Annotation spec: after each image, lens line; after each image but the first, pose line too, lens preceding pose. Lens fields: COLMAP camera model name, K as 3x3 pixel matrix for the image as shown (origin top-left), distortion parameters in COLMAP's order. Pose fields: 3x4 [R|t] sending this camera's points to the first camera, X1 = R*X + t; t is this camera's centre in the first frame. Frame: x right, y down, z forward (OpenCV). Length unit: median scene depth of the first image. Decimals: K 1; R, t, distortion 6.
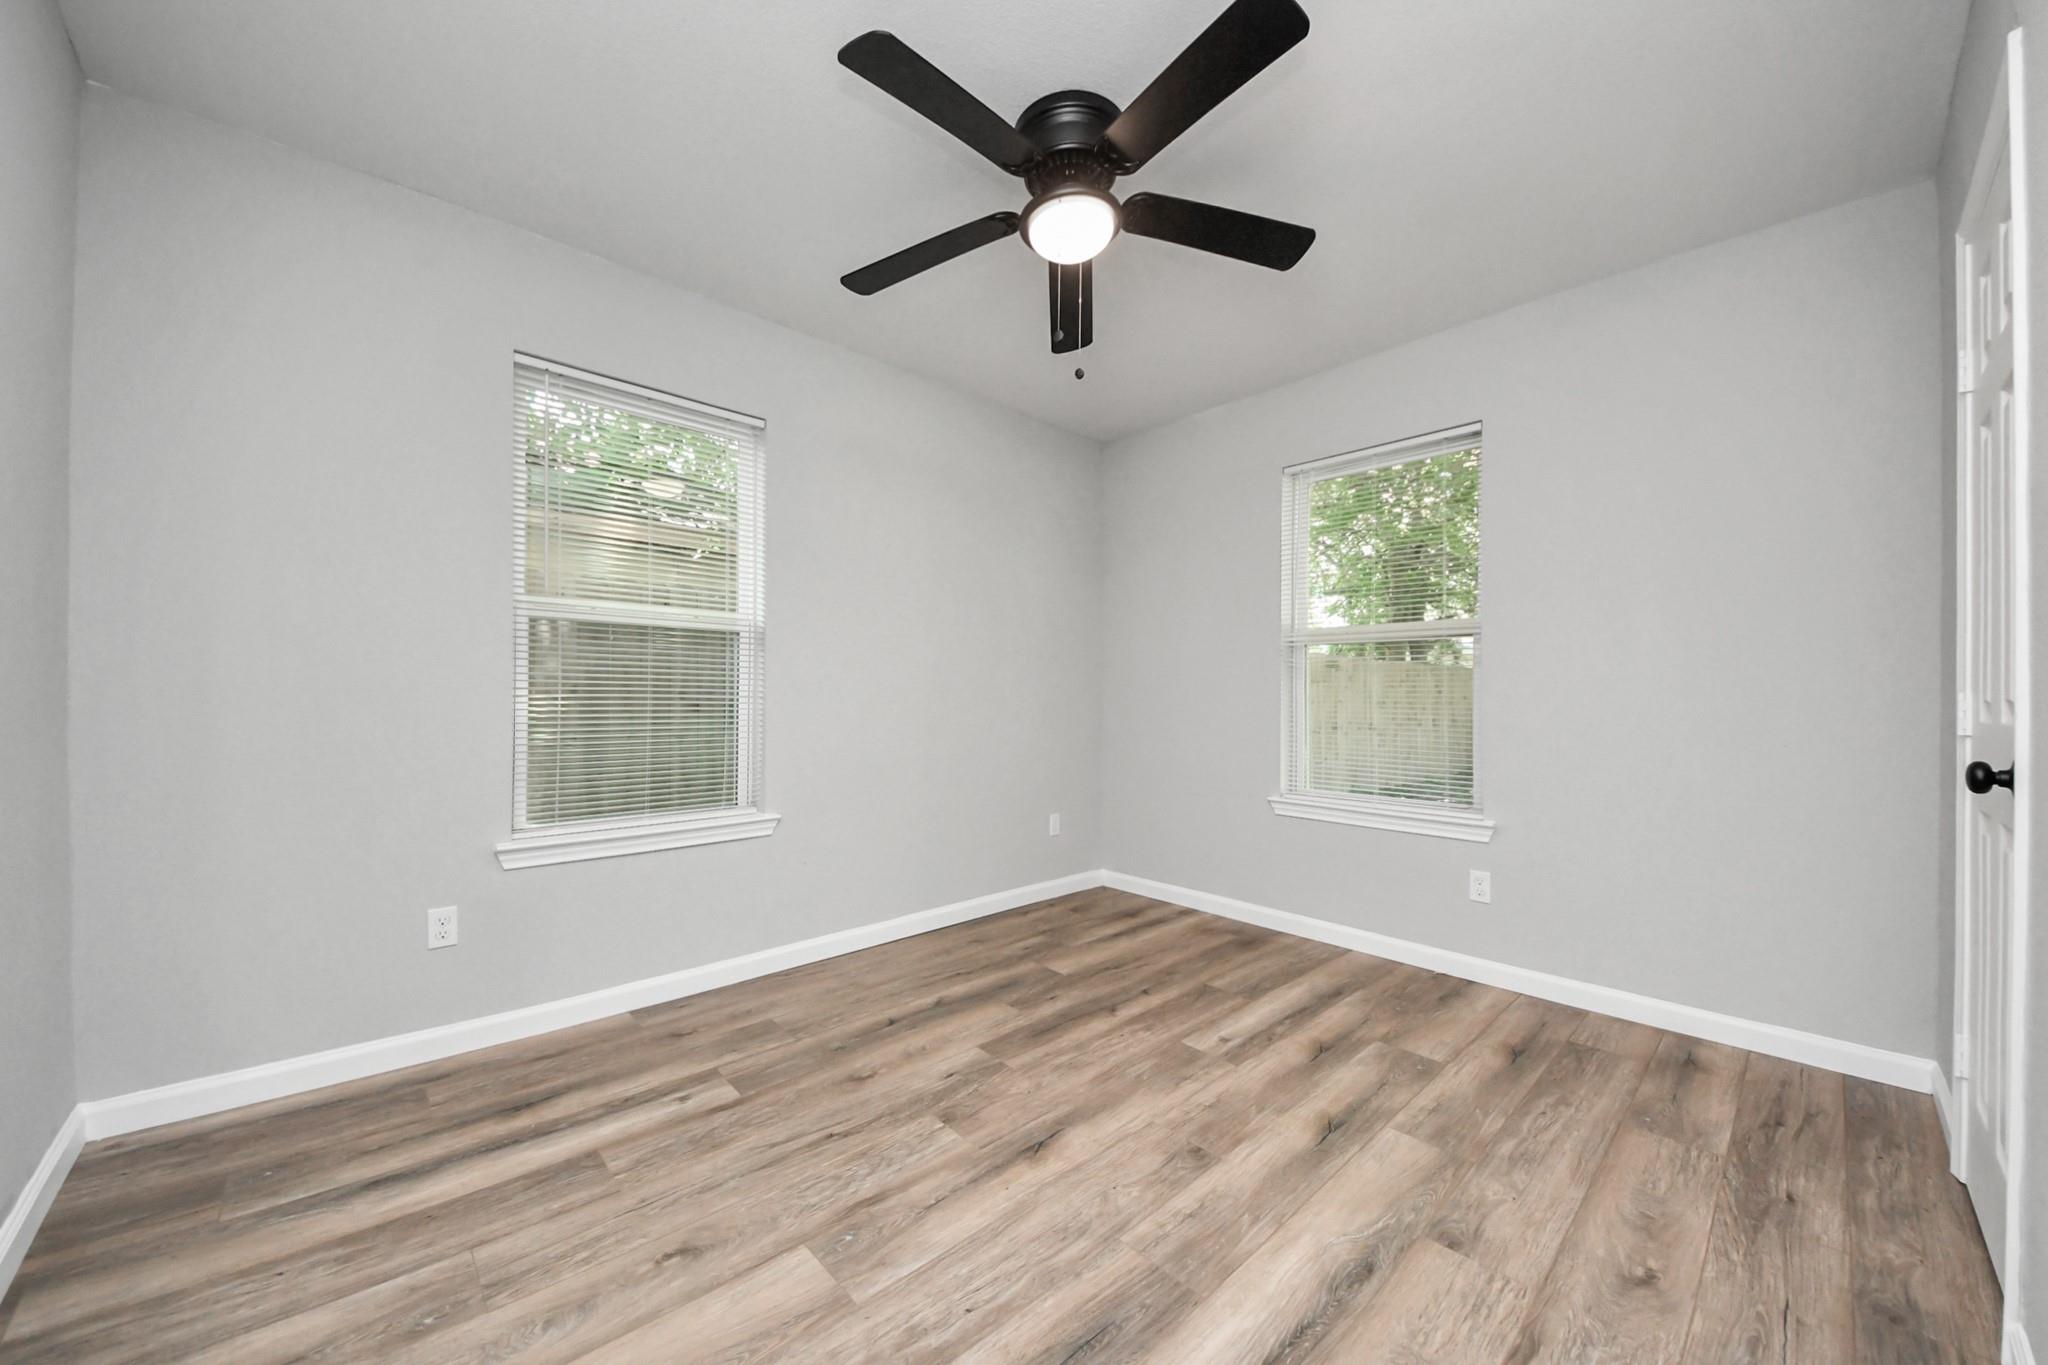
lens RADIAL K [[744.7, 0, 1020.0], [0, 744.7, 689.8], [0, 0, 1]] dist [0.035747, -0.022156]
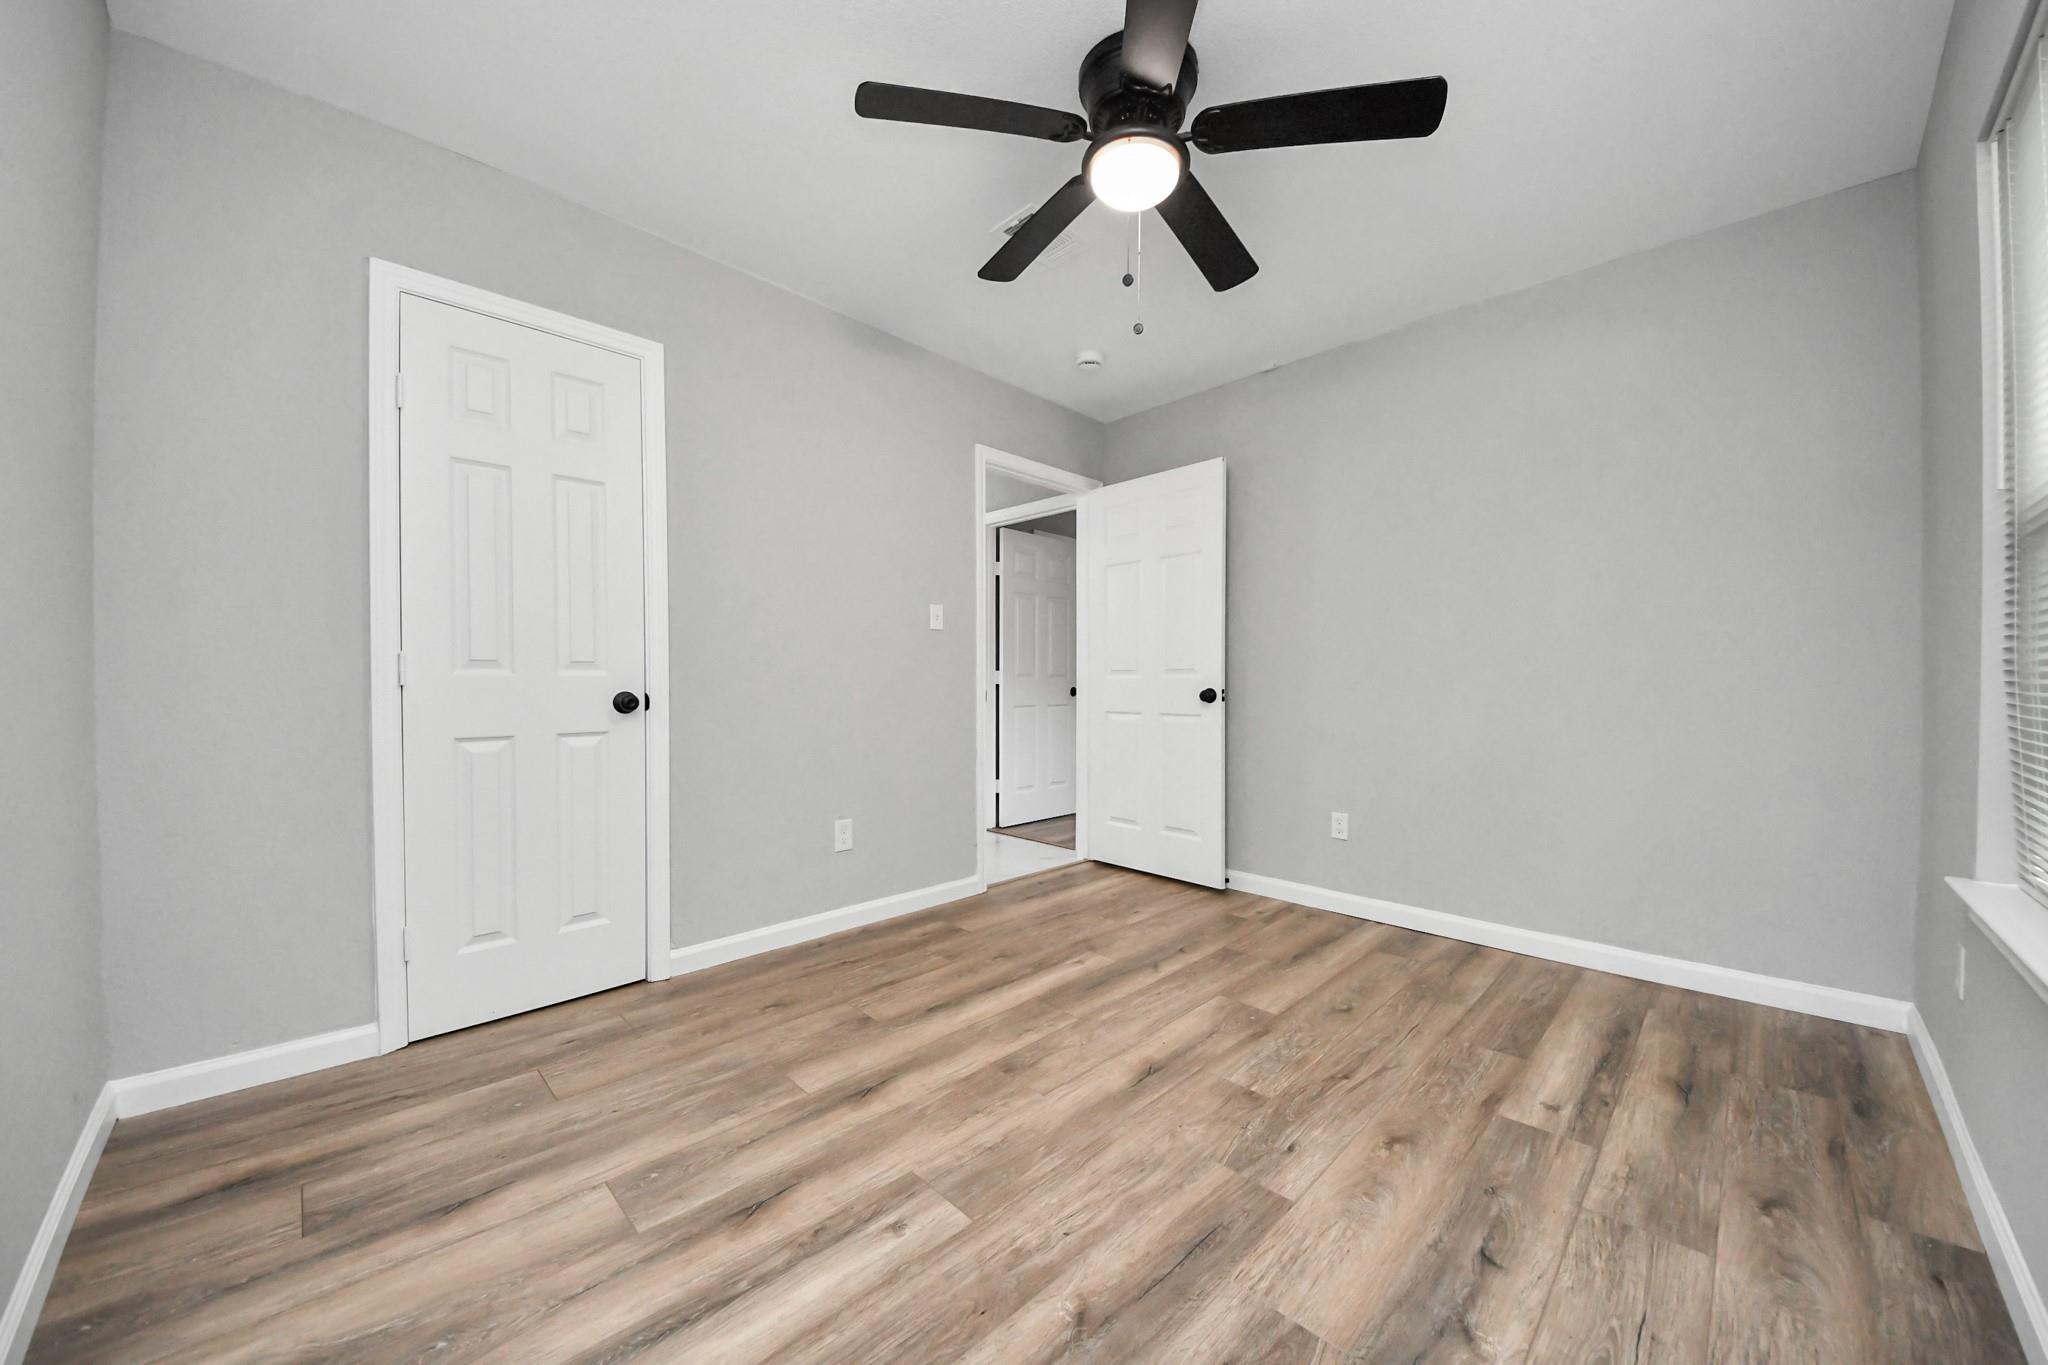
lens RADIAL K [[722.0, 0, 1030.8], [0, 722.0, 683.8], [0, 0, 1]] dist [0.039923, -0.019892]
pose [[-0.998703, -0.012357, -0.049393, 0.221303], [-0.011870, 0.999878, -0.010136, 0.042400], [0.049512, -0.009537, -0.998728, 1.759557]]
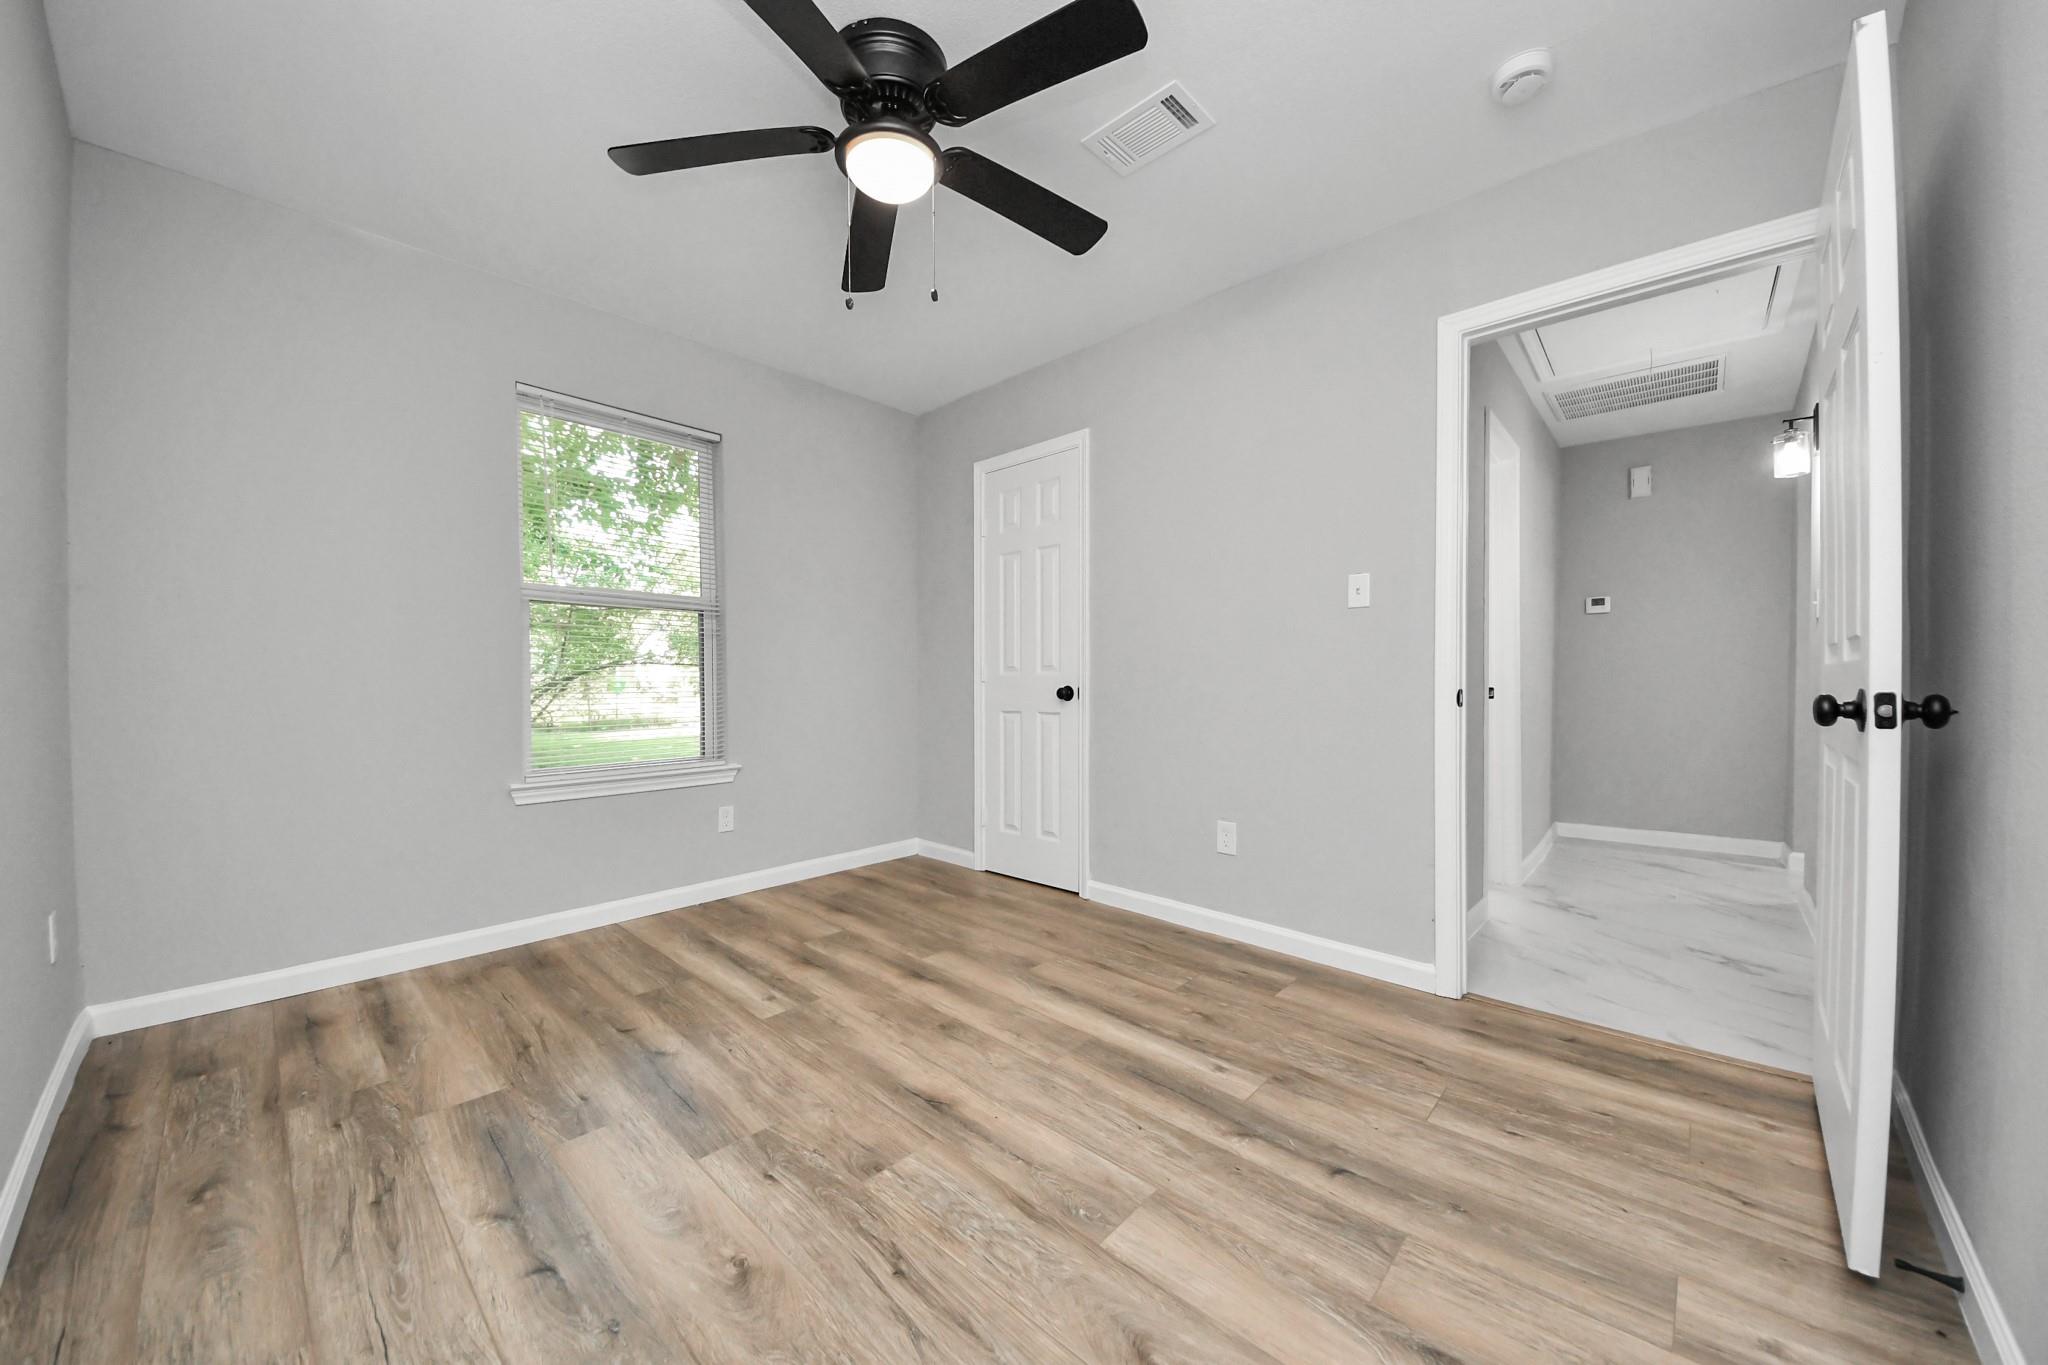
lens RADIAL K [[733.1, 0, 1017.2], [0, 733.1, 690.4], [0, 0, 1]] dist [0.044000, -0.020615]
pose [[-0.074718, -0.025247, 0.996885, -0.824047], [-0.009400, 0.999653, 0.024613, 0.021642], [-0.997160, -0.007532, -0.074929, 0.822147]]
